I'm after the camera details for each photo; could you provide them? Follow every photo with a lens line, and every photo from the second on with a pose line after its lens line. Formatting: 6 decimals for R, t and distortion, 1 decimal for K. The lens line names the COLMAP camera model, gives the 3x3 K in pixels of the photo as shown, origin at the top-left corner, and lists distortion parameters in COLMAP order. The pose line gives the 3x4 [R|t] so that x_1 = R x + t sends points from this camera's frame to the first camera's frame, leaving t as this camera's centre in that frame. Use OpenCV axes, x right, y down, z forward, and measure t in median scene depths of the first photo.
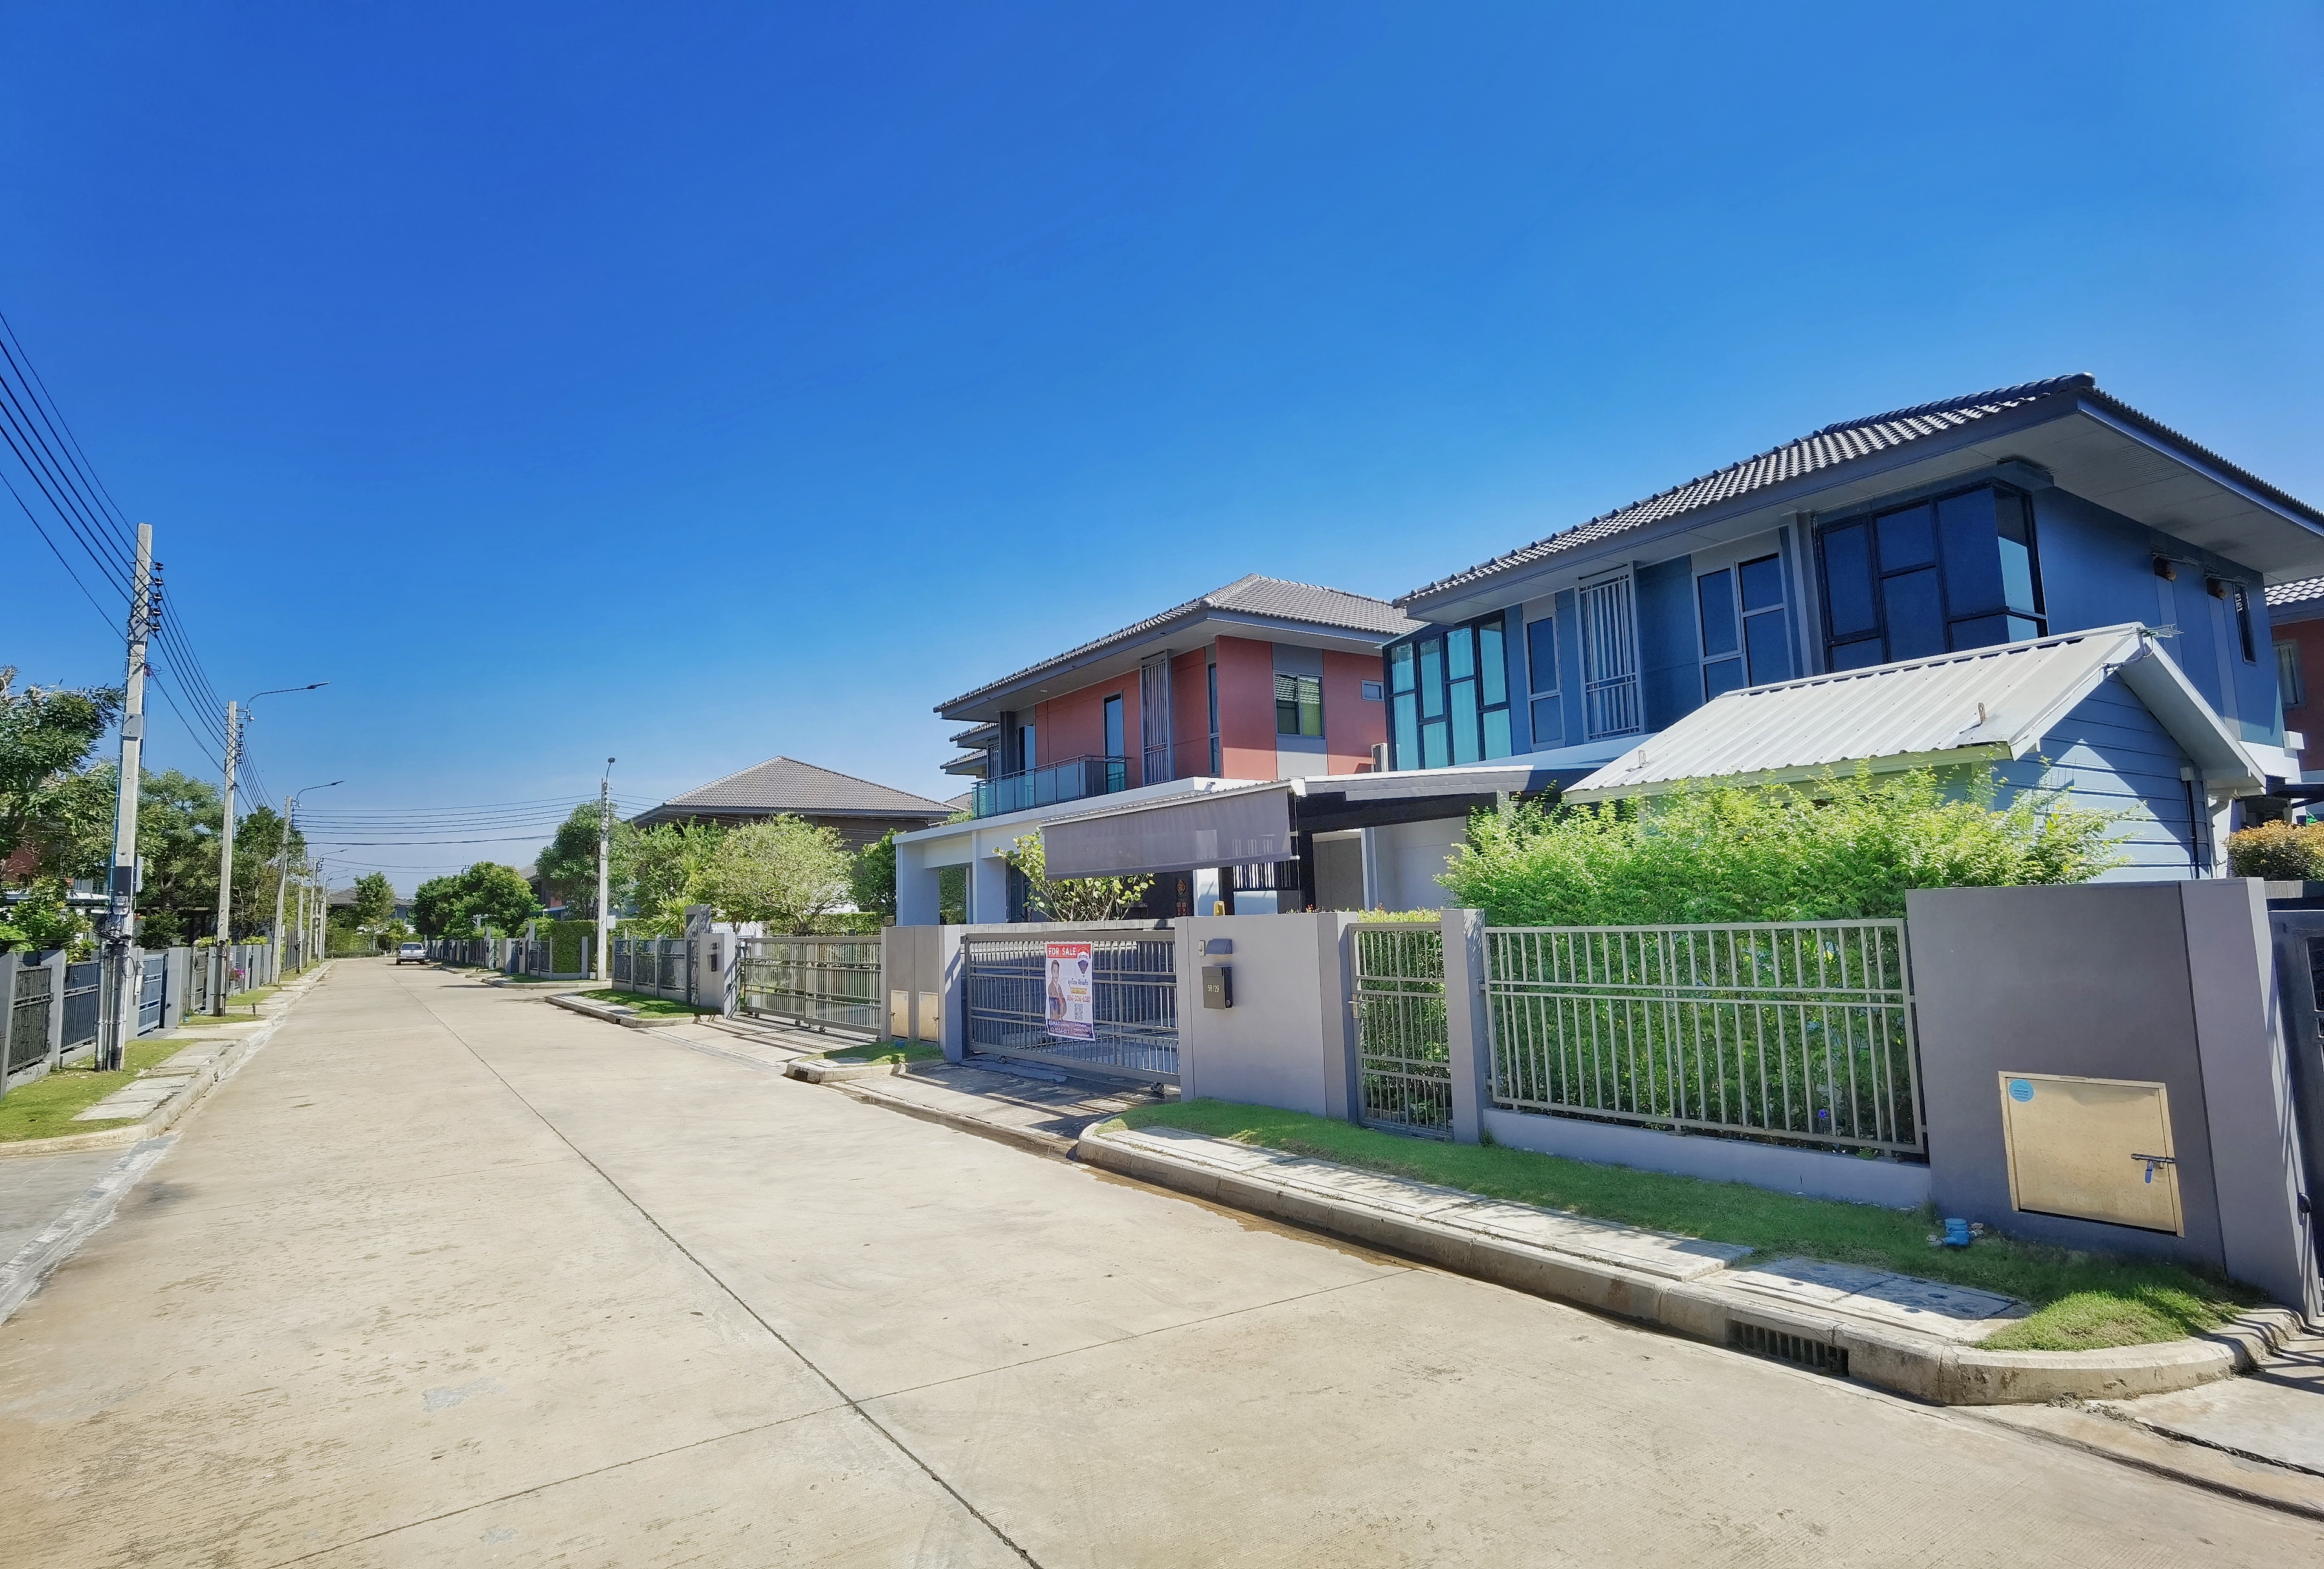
lens RADIAL K [[1222.6, 0, 1138.7], [0, 1222.6, 778.8], [0, 0, 1]] dist [-0.010778, -0.008660]
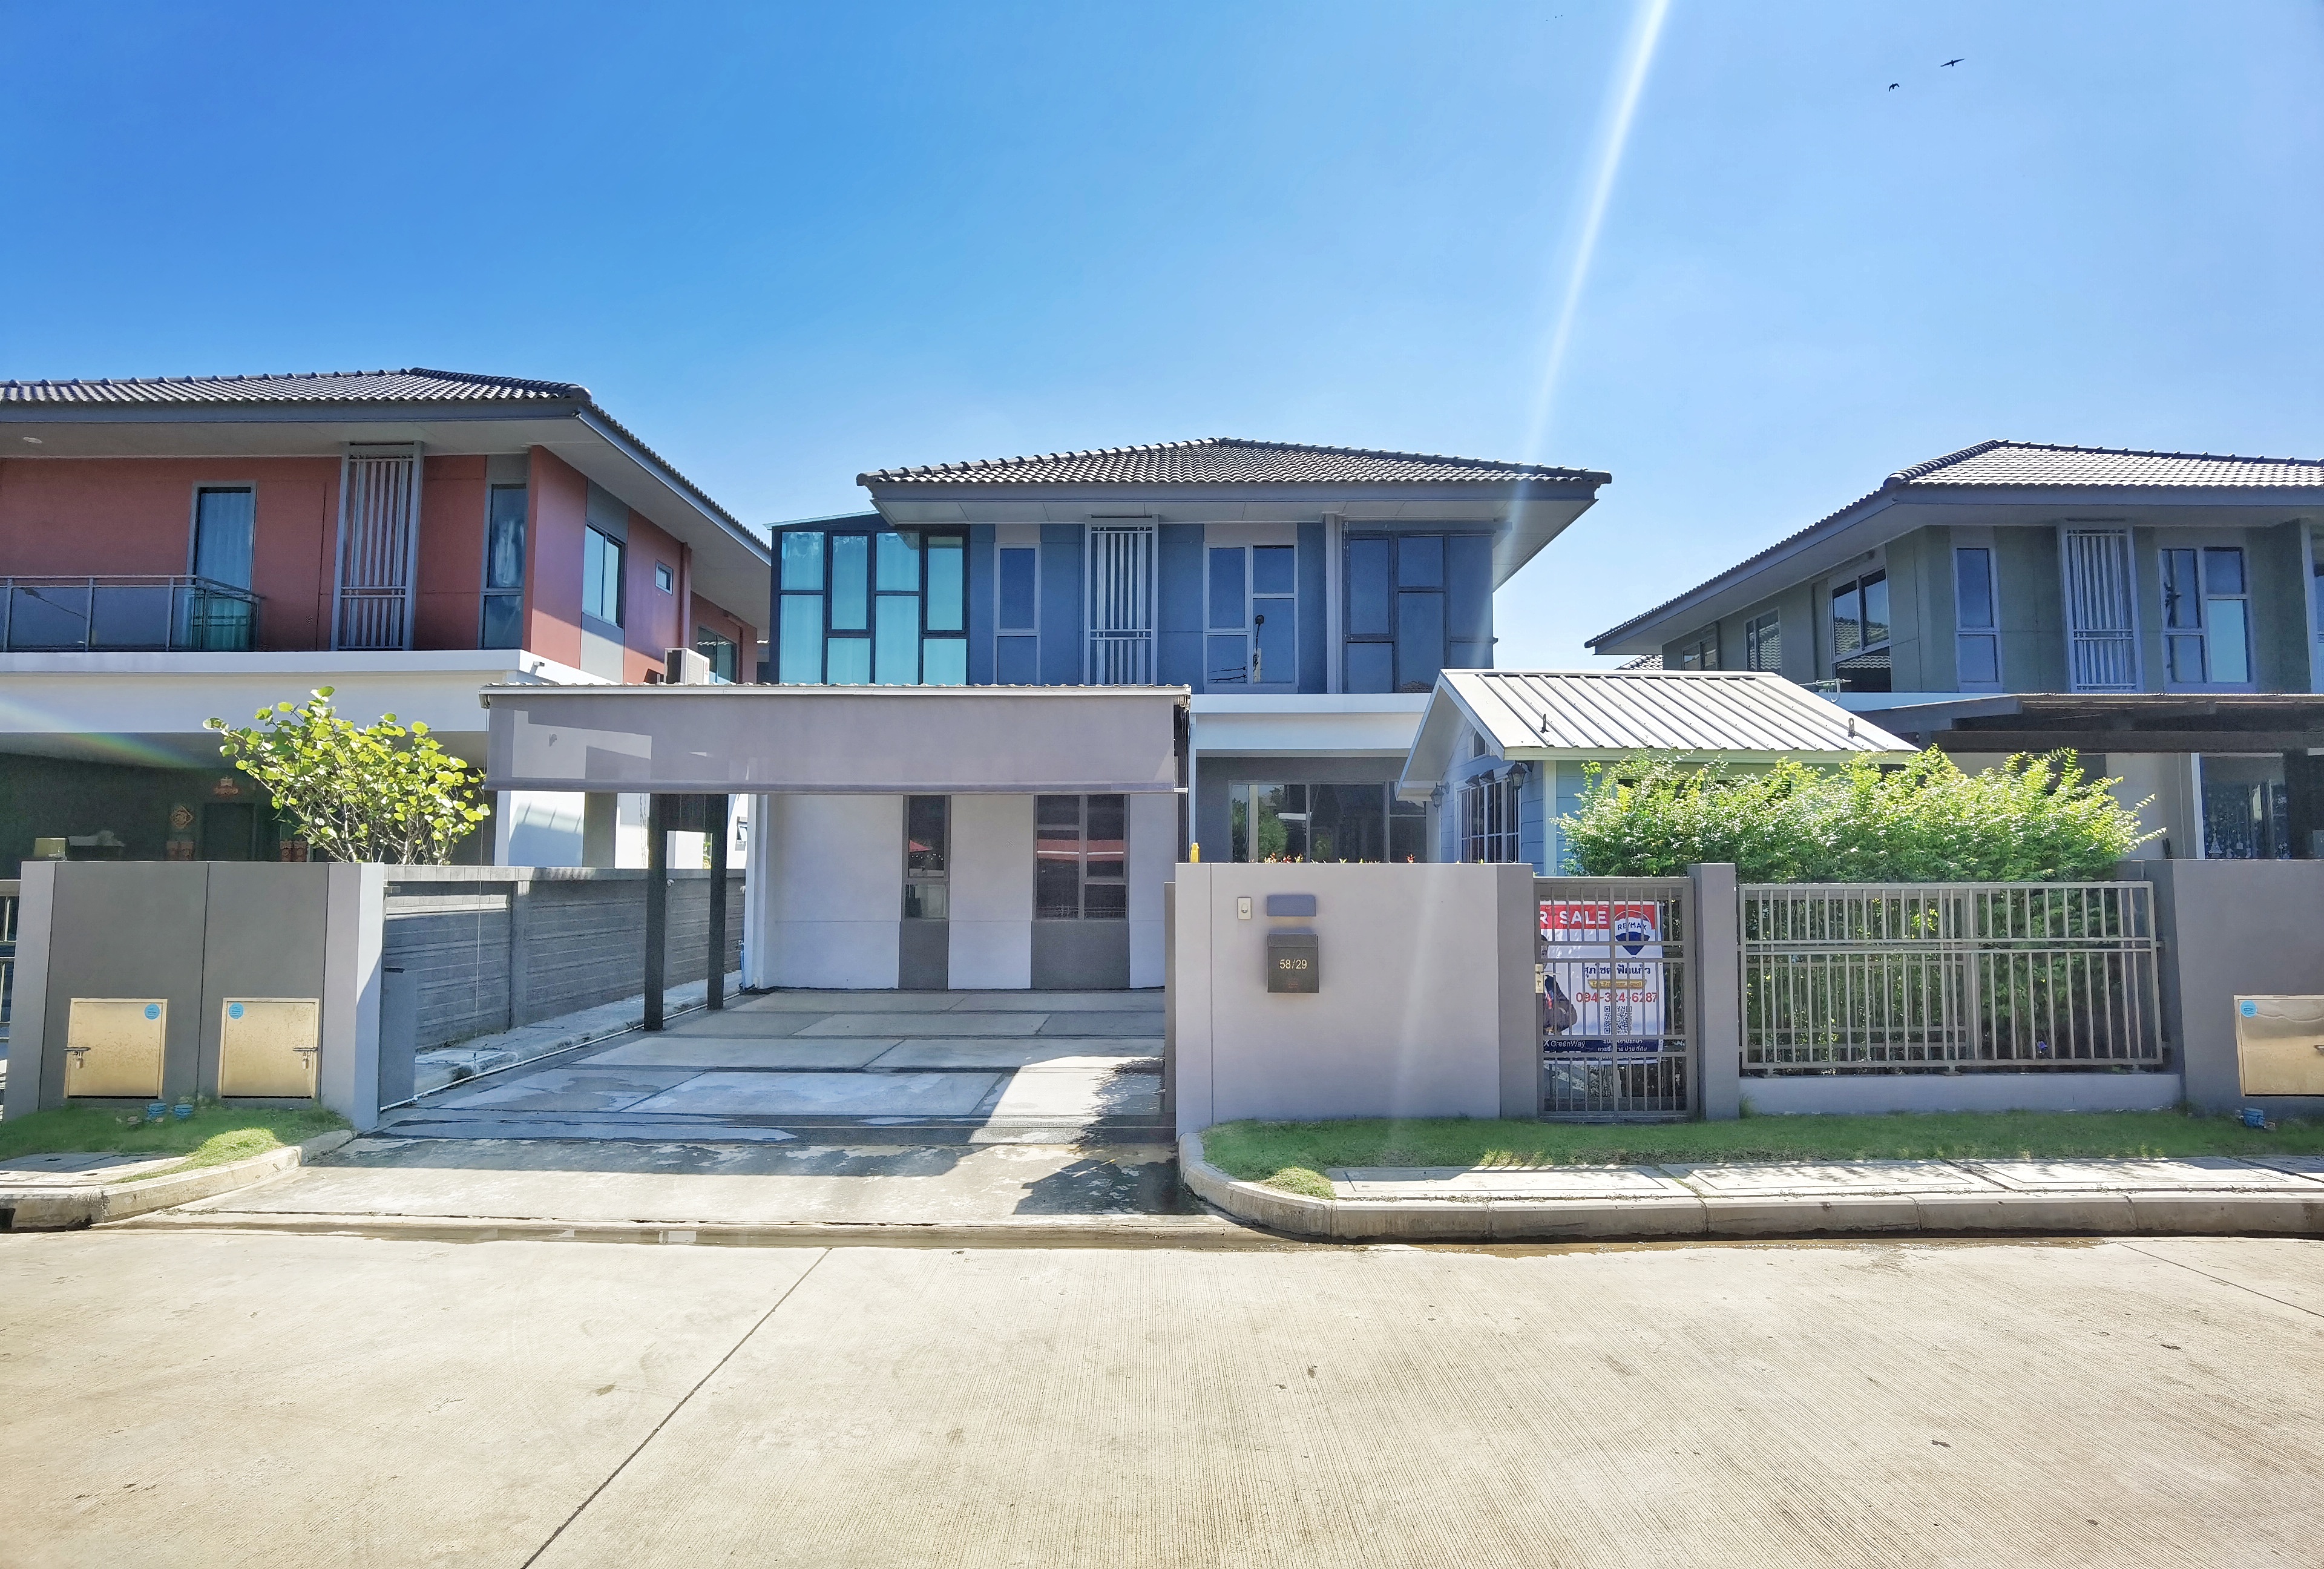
lens RADIAL K [[1222.6, 0, 1157.2], [0, 1222.6, 789.3], [0, 0, 1]] dist [-0.010778, -0.008660]
pose [[0.539121, 0.085637, 0.837863, -0.415668], [-0.113013, 0.993176, -0.028794, 0.070761], [-0.834612, -0.079166, 0.545120, 0.486989]]
